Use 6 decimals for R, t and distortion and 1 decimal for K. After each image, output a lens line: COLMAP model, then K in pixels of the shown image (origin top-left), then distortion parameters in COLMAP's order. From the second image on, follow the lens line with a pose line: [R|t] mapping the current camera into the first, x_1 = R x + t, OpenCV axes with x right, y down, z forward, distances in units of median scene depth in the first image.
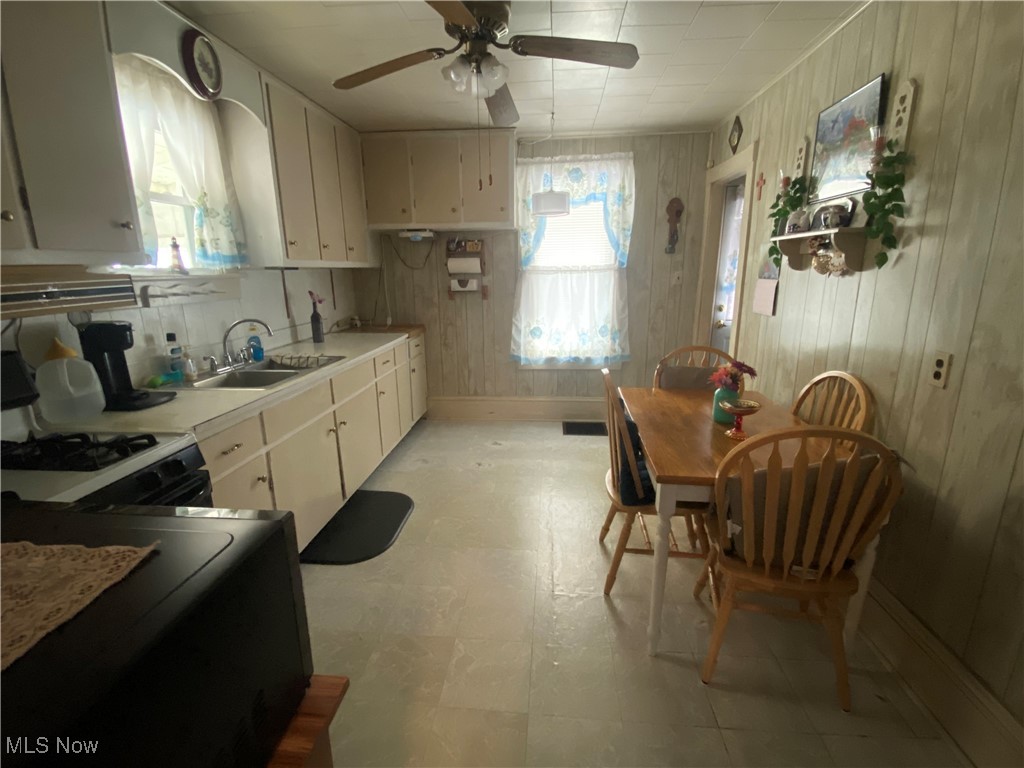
lens RADIAL K [[475.2, 0, 512.1], [0, 475.2, 382.4], [0, 0, 1]] dist [-0.005288, -0.001877]
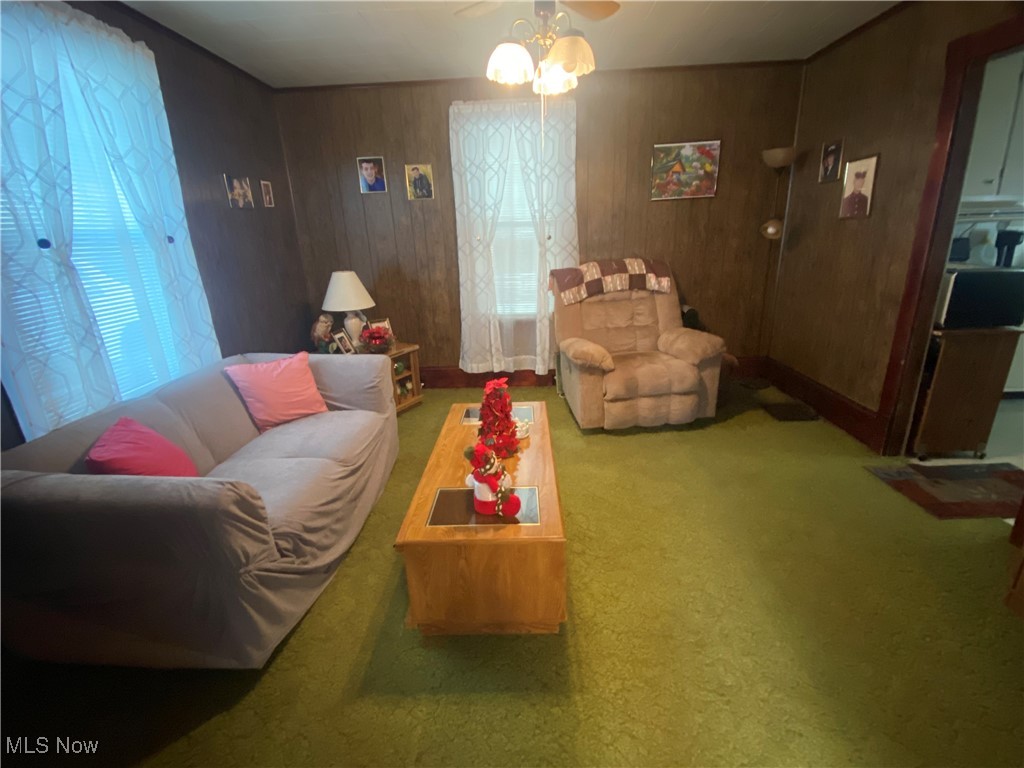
lens RADIAL K [[475.2, 0, 514.3], [0, 475.2, 386.9], [0, 0, 1]] dist [-0.005288, -0.001877]
pose [[0.063760, 0.309321, -0.948818, 1.262193], [-0.189504, 0.937206, 0.292801, 0.355365], [0.979808, 0.161136, 0.118374, -1.373848]]
